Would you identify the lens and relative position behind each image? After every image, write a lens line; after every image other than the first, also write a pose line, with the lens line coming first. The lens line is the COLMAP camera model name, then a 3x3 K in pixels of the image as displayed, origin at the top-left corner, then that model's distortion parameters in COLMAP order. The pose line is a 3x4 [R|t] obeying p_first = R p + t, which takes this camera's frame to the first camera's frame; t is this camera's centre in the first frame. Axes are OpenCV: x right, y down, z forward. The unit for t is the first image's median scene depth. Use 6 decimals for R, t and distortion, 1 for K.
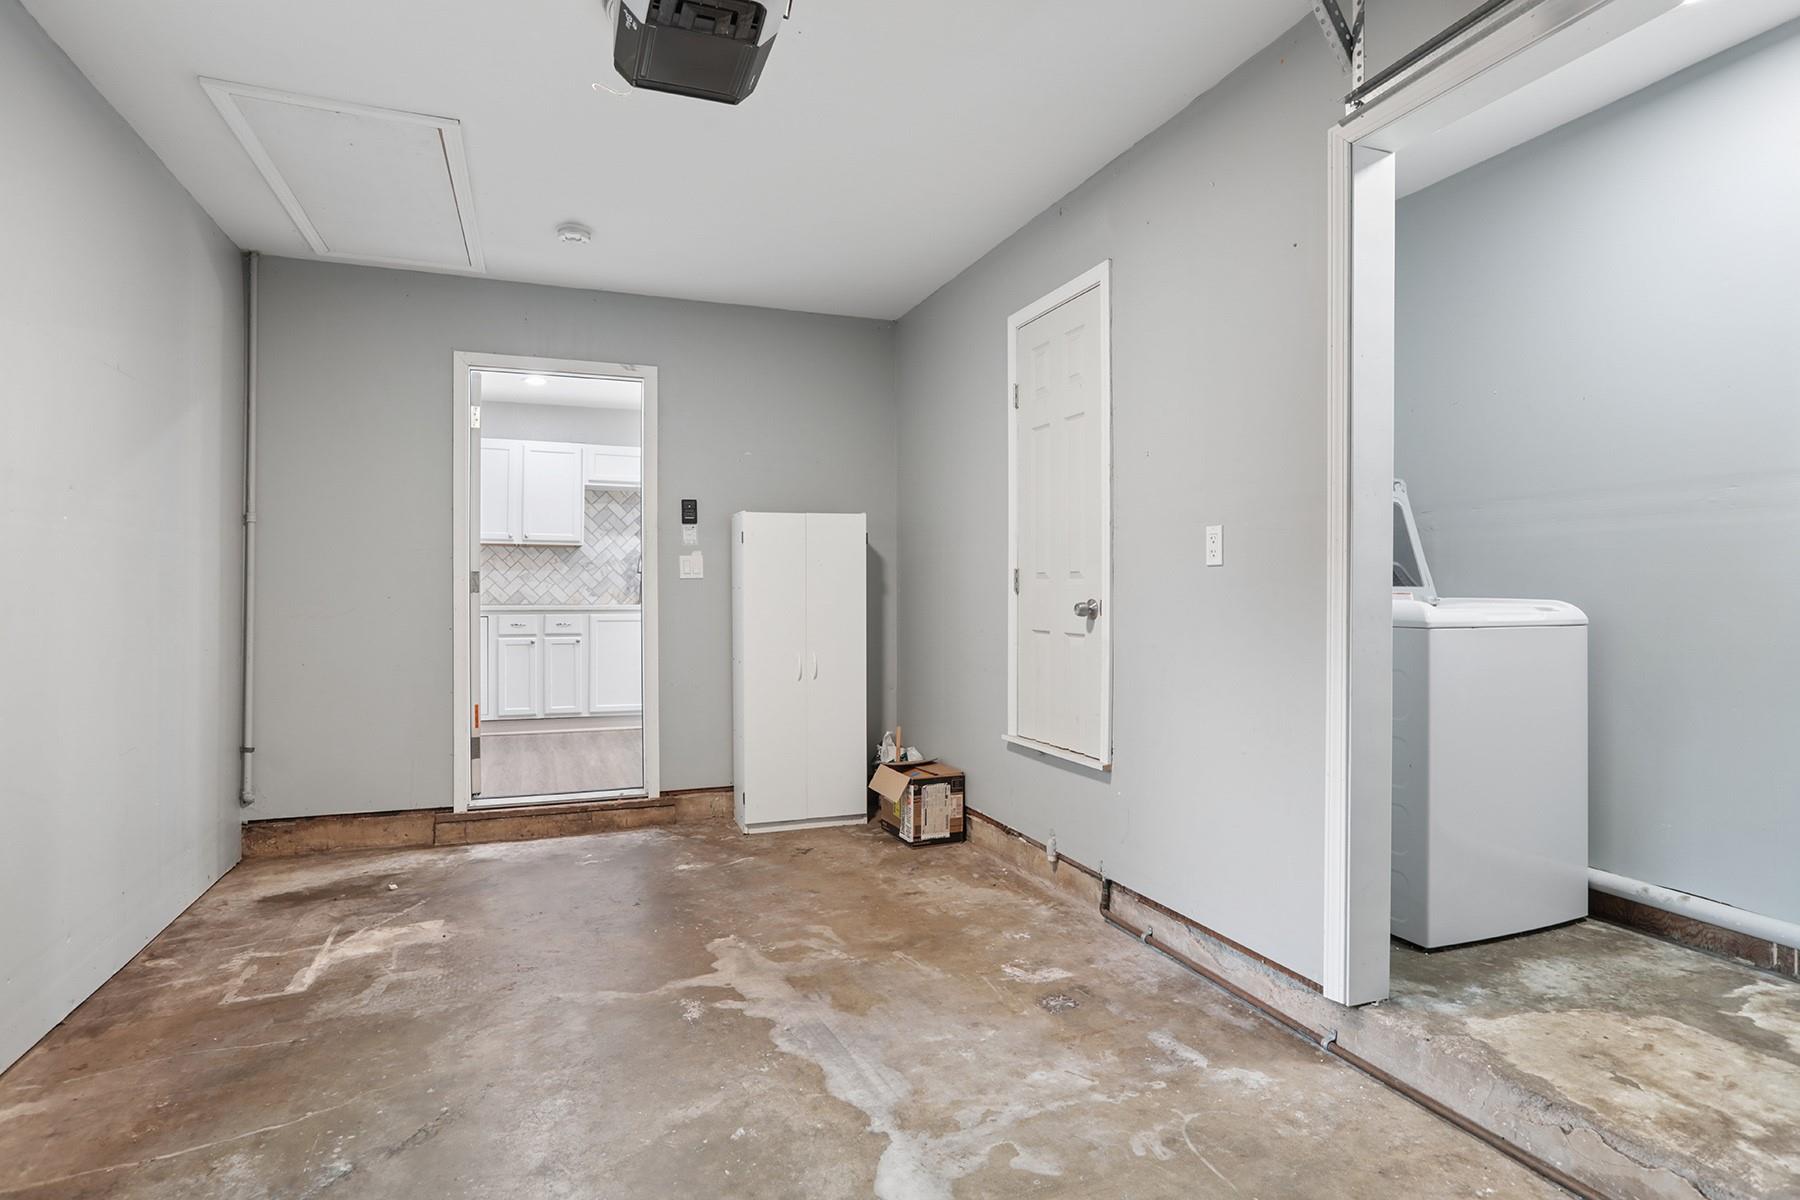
lens RADIAL K [[942.4, 0, 896.6], [0, 942.4, 591.4], [0, 0, 1]] dist [-0.001403, -0.000015]
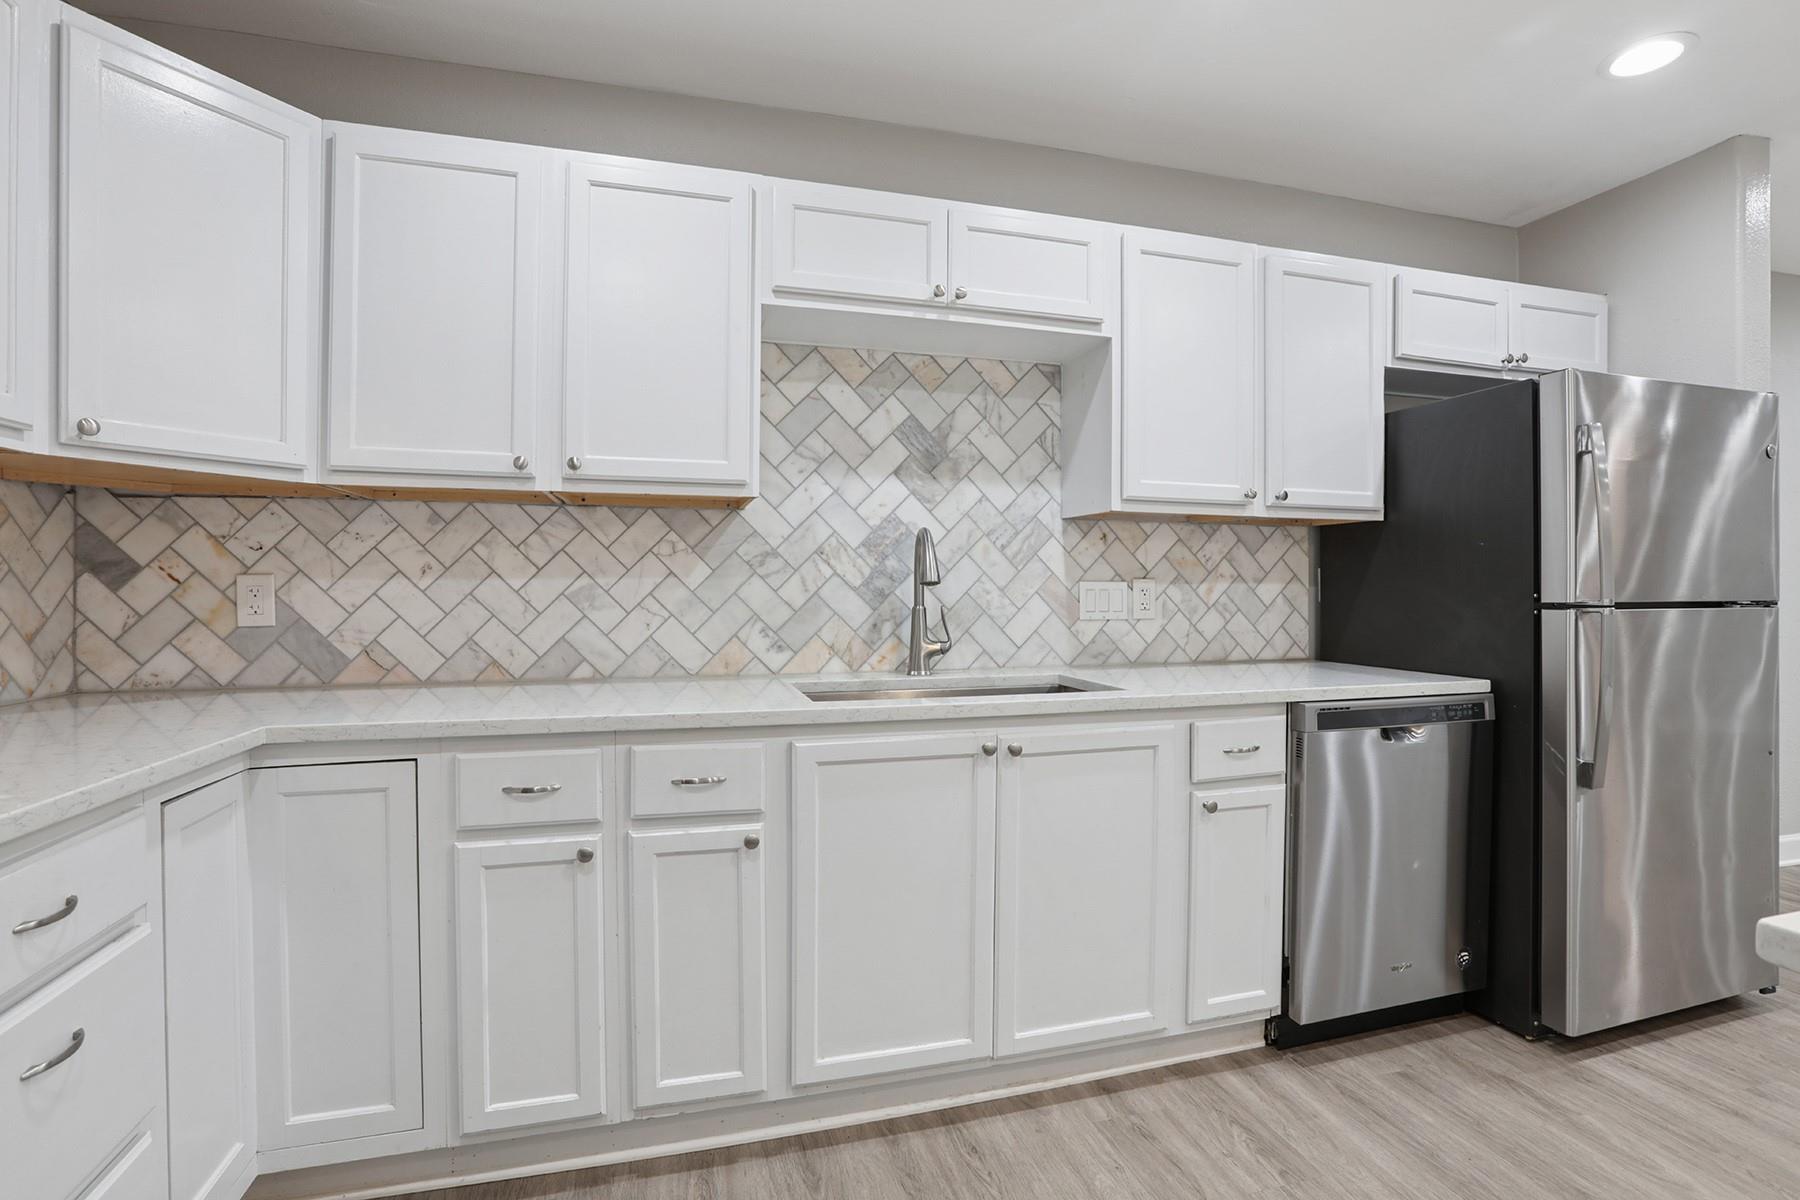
lens RADIAL K [[850.2, 0, 913.3], [0, 850.2, 586.9], [0, 0, 1]] dist [-0.034962, 0.000653]
pose [[0.996403, -0.000940, -0.084741, -0.253169], [0.001224, 0.999994, 0.003307, -0.019597], [0.084738, -0.003399, 0.996398, 0.712430]]
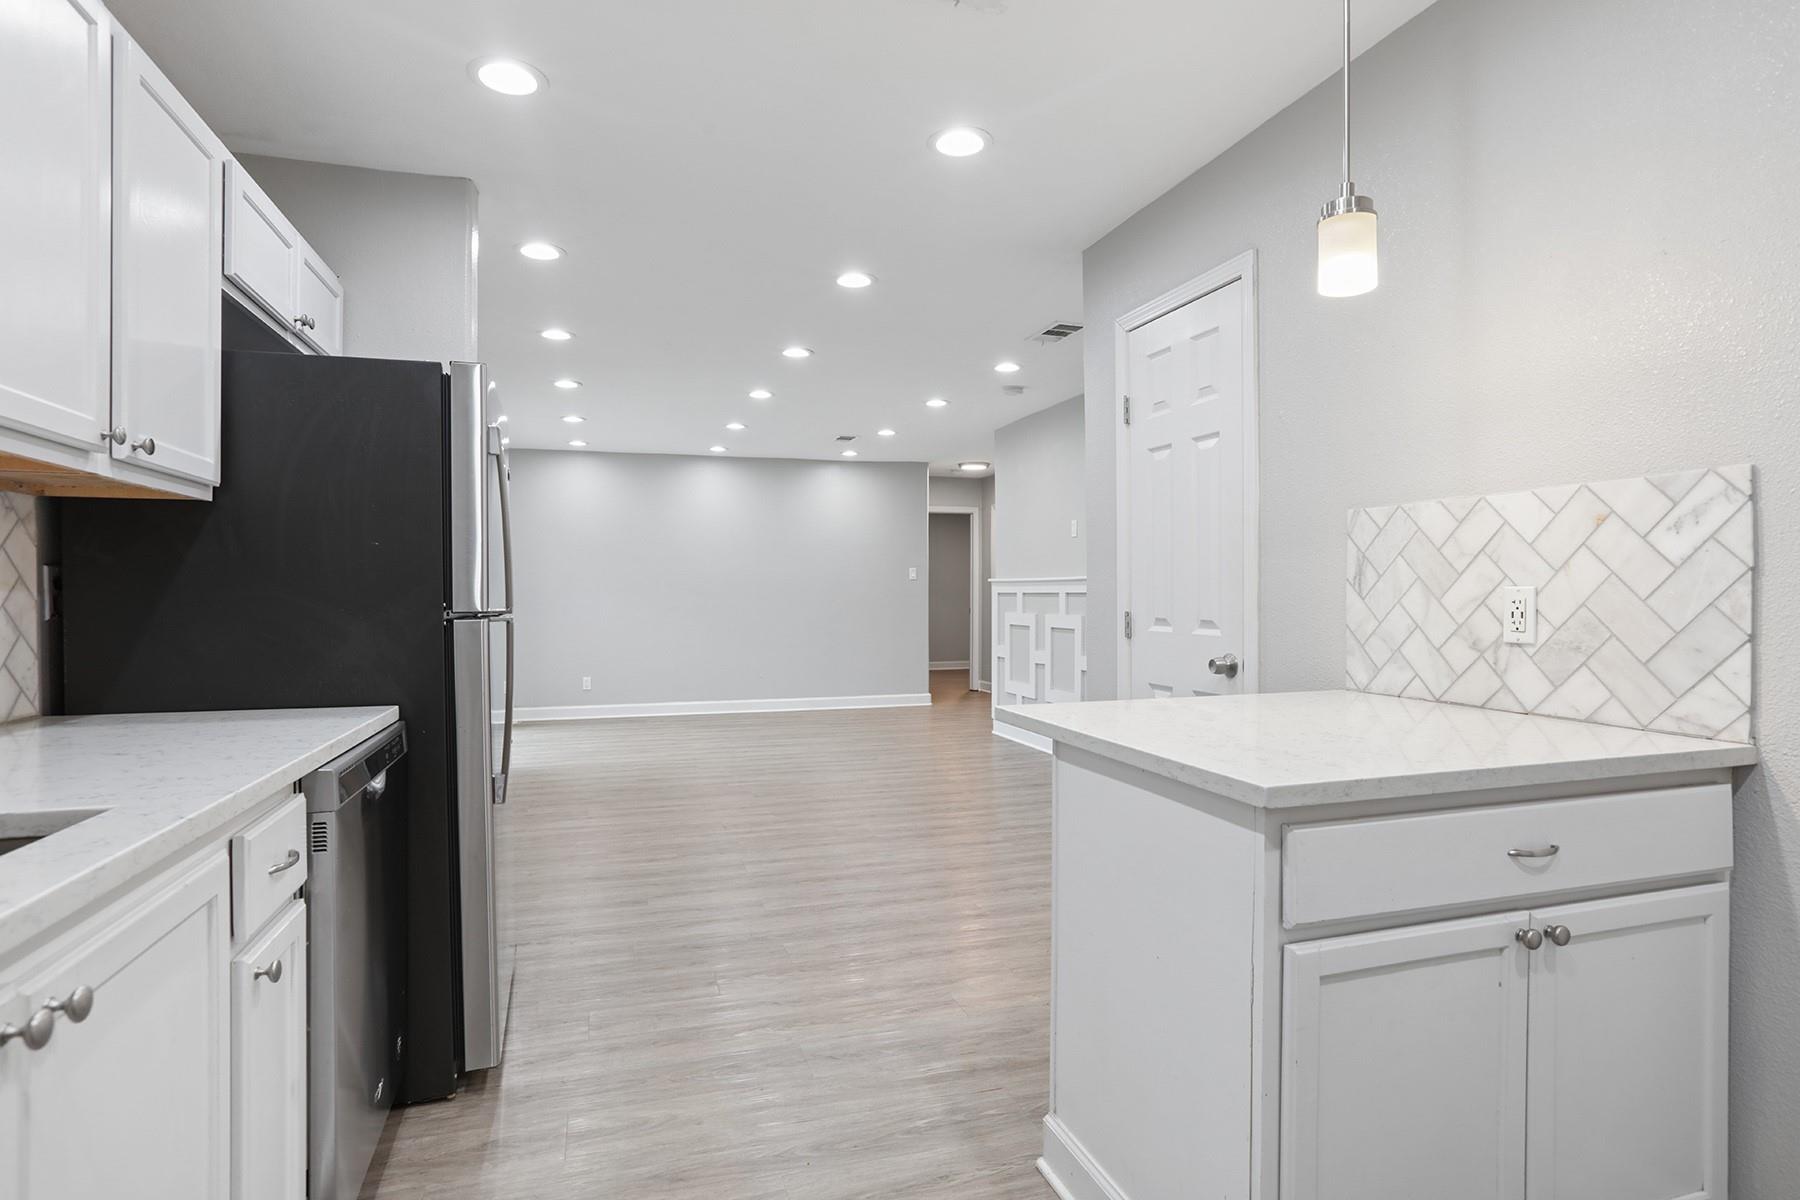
lens RADIAL K [[936.7, 0, 900.6], [0, 936.7, 594.2], [0, 0, 1]] dist [-0.022815, -0.000117]
pose [[0.042984, 0.000136, 0.999076, -0.345607], [0.003578, 0.999994, -0.000290, -0.017774], [-0.999069, 0.003587, 0.042984, 0.861191]]
